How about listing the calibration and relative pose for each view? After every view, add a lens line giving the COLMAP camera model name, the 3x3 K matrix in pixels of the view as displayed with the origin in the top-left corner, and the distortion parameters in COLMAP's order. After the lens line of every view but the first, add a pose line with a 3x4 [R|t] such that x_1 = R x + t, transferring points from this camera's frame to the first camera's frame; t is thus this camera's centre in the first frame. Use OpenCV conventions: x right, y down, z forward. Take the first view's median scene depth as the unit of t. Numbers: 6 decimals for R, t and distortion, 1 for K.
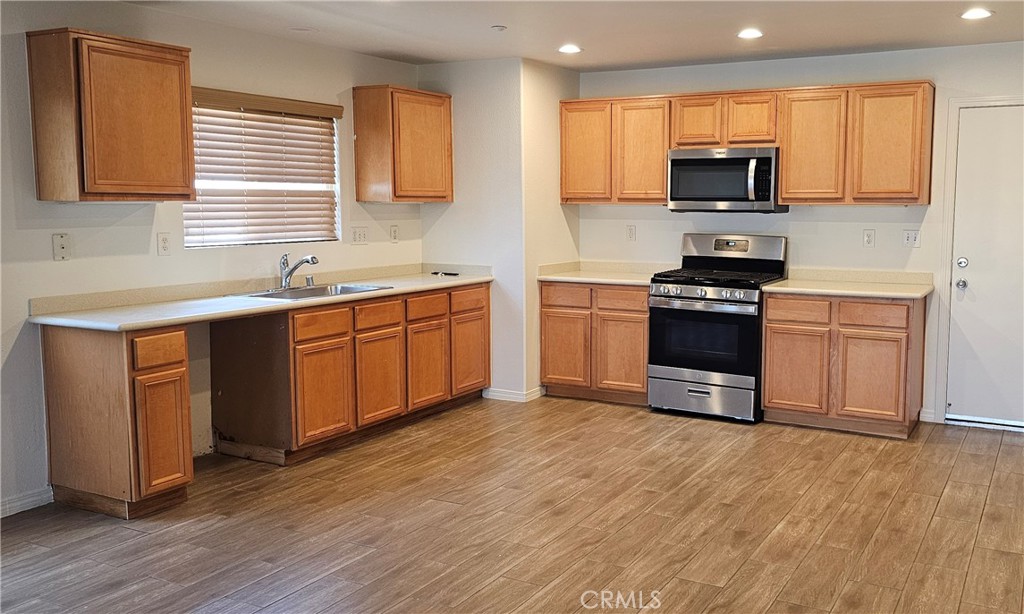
lens RADIAL K [[885.2, 0, 552.9], [0, 885.2, 297.8], [0, 0, 1]] dist [0.122076, -0.173799]
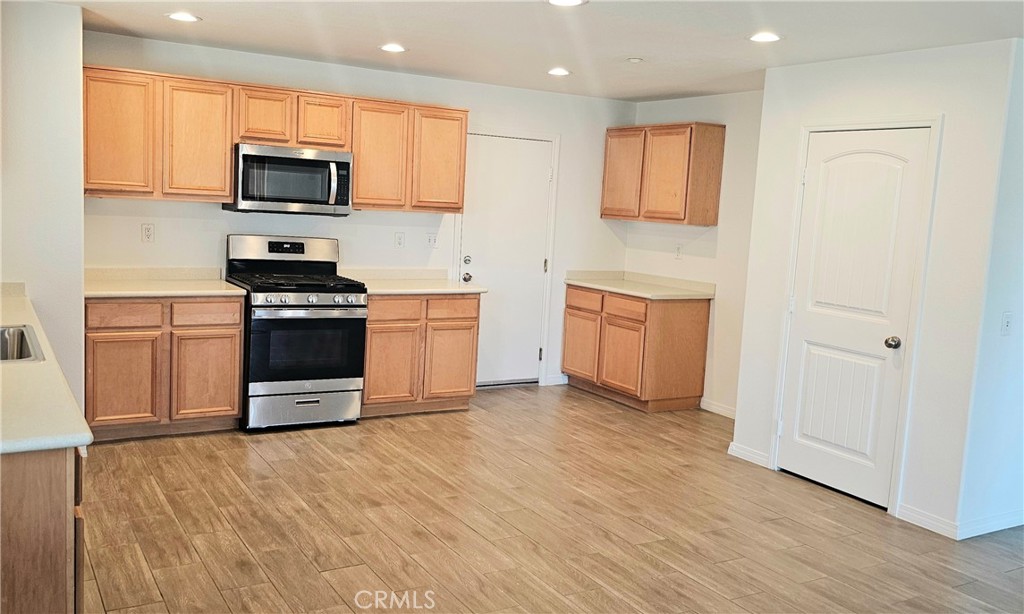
lens RADIAL K [[922.5, 0, 494.3], [0, 922.5, 307.7], [0, 0, 1]] dist [0.117125, -0.183916]
pose [[0.520861, -0.079495, 0.849932, -0.678724], [0.043927, 0.996831, 0.066315, -0.063729], [-0.852511, 0.002794, 0.522702, 0.351934]]
